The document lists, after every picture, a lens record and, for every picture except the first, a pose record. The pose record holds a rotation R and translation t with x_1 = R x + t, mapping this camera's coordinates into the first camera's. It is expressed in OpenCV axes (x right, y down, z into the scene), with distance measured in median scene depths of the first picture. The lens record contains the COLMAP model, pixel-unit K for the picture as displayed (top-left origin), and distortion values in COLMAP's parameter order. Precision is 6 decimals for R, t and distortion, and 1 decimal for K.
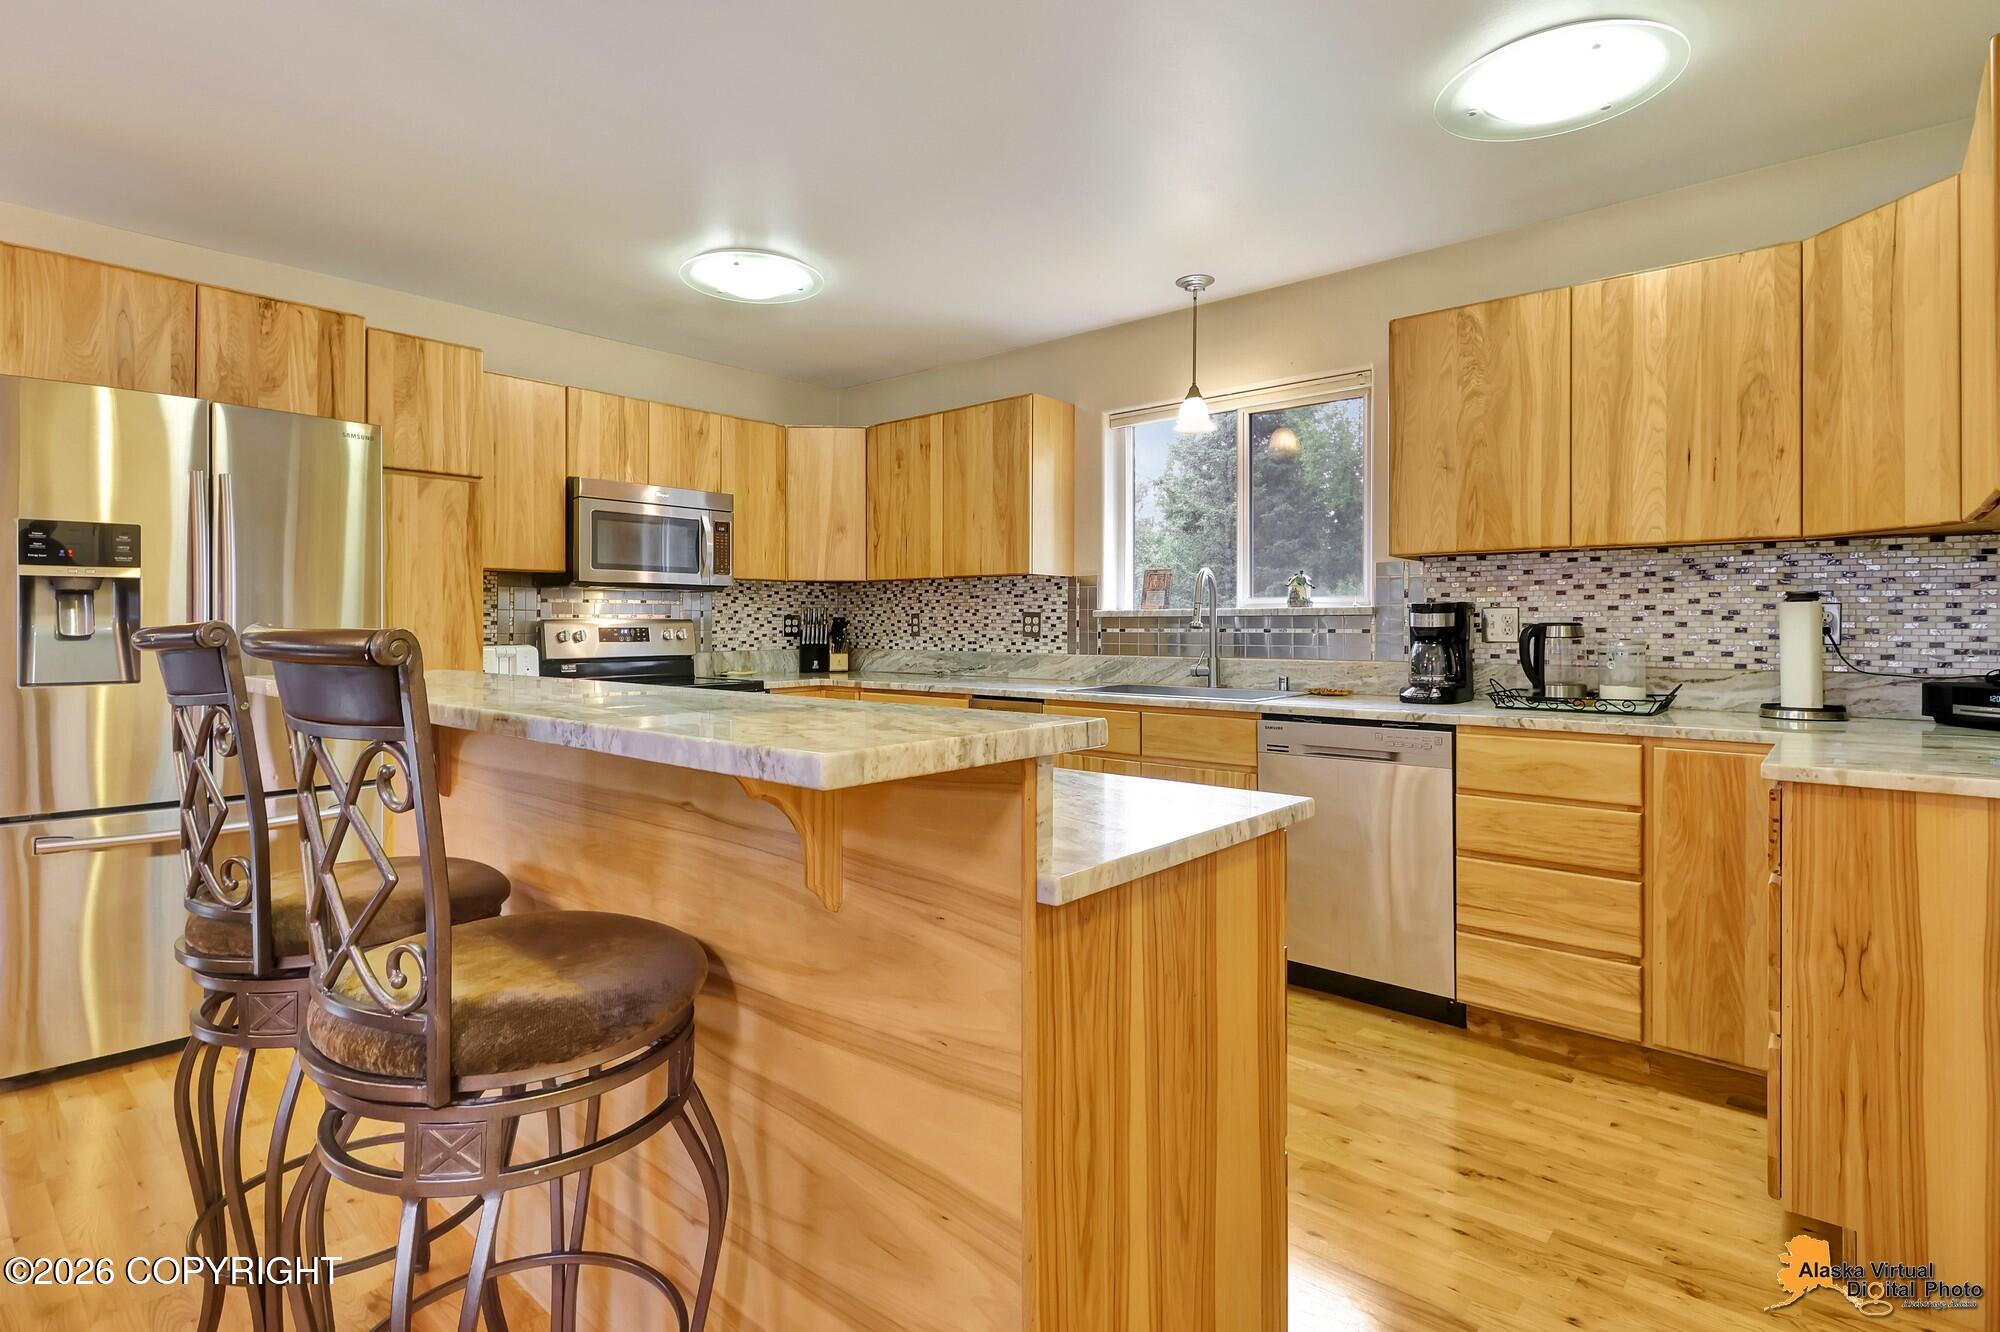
lens RADIAL K [[967.4, 0, 1003.6], [0, 967.4, 651.0], [0, 0, 1]] dist [0.012214, -0.006271]
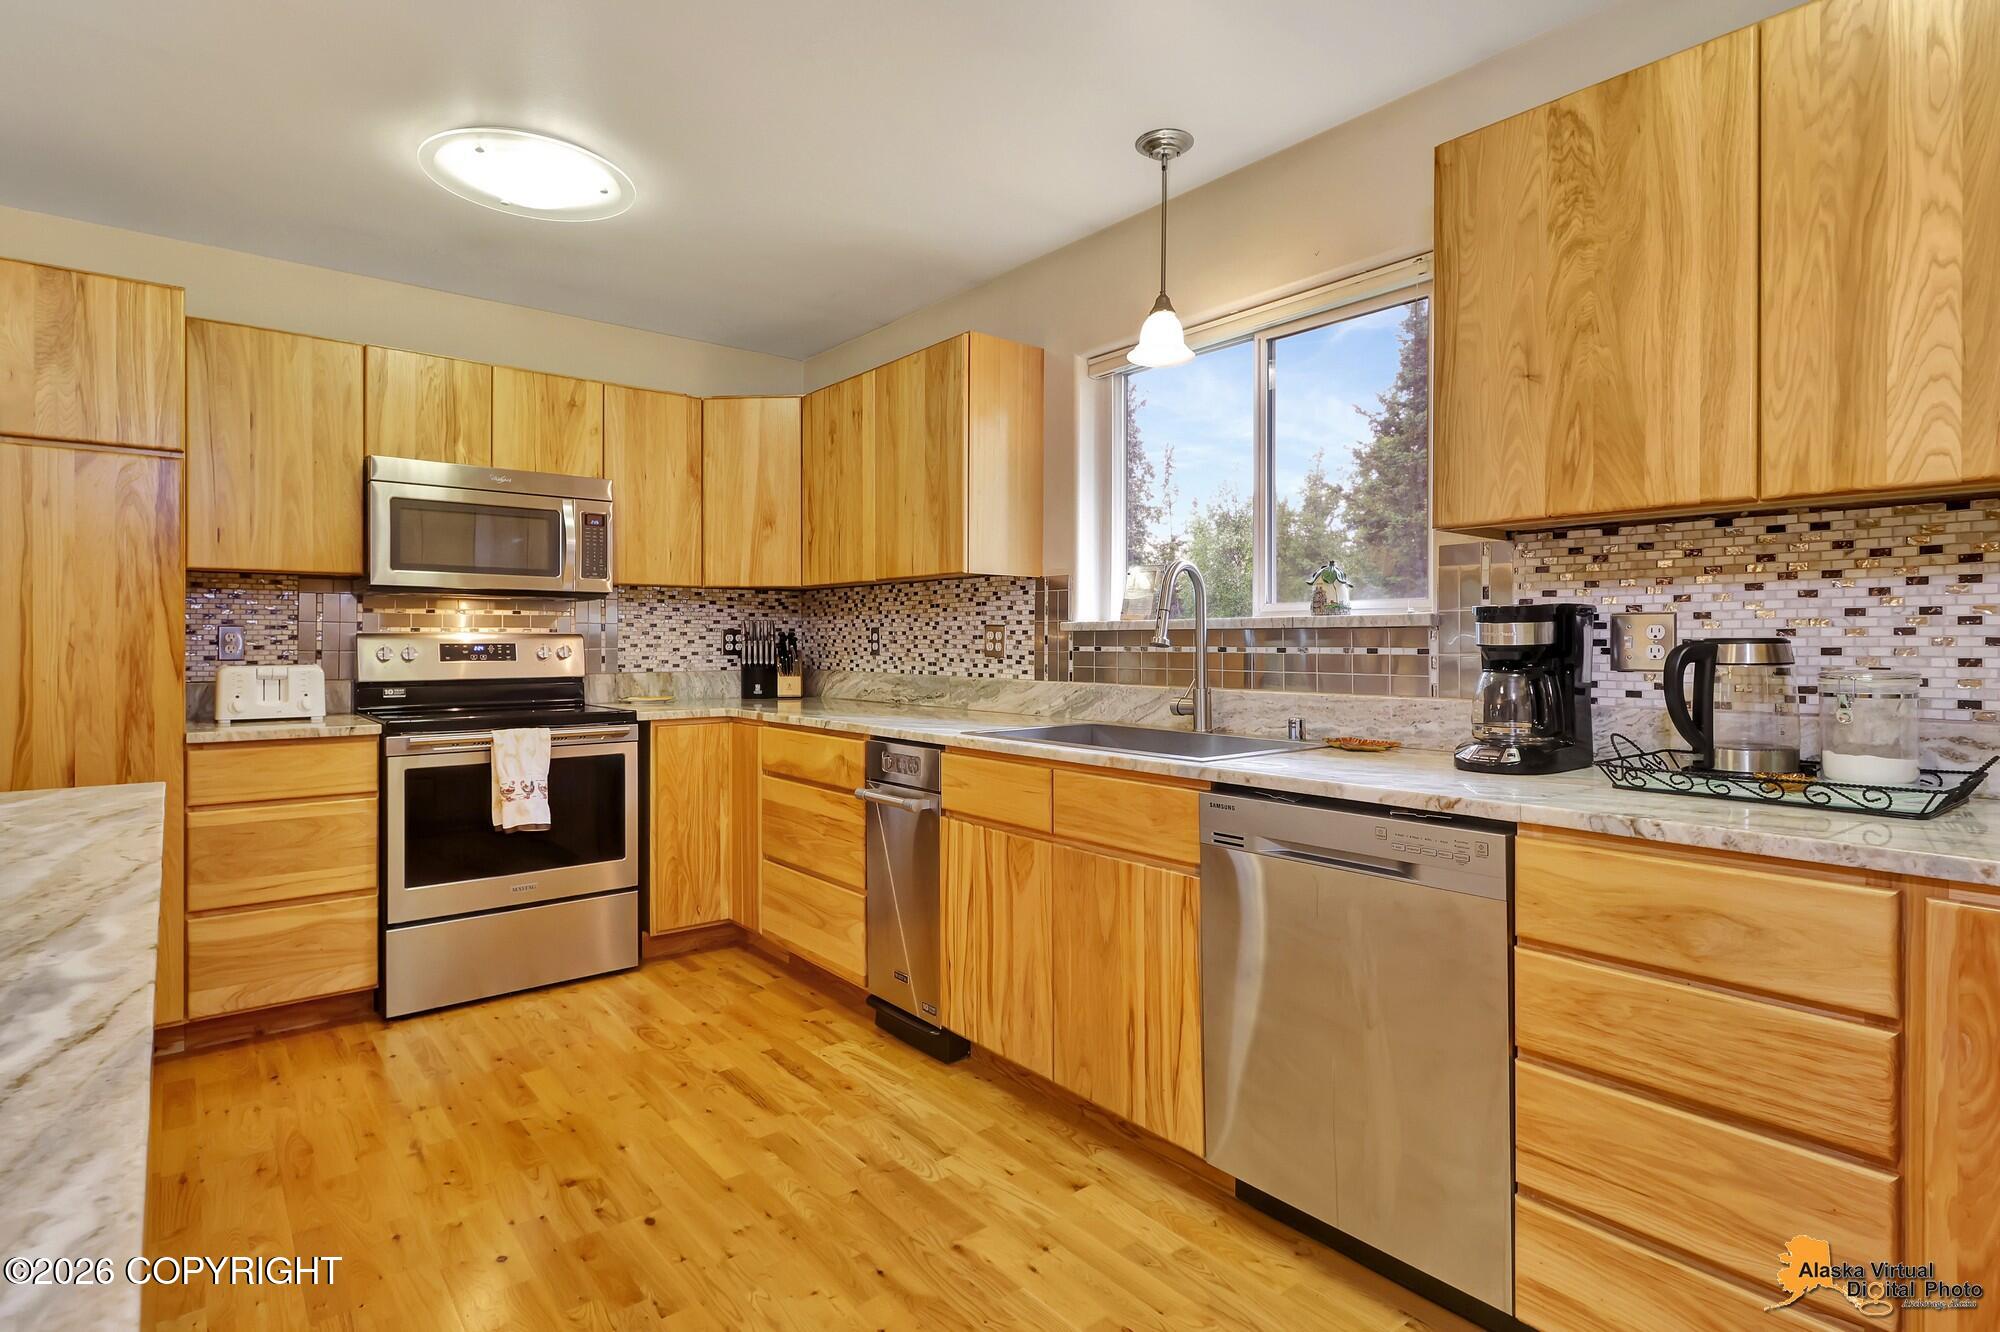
lens RADIAL K [[967.4, 0, 987.0], [0, 967.4, 662.6], [0, 0, 1]] dist [0.012214, -0.006271]
pose [[0.980252, 0.005868, -0.197666, 0.240361], [-0.007122, 0.999959, -0.005632, -0.008165], [0.197624, 0.006928, 0.980253, 0.340453]]
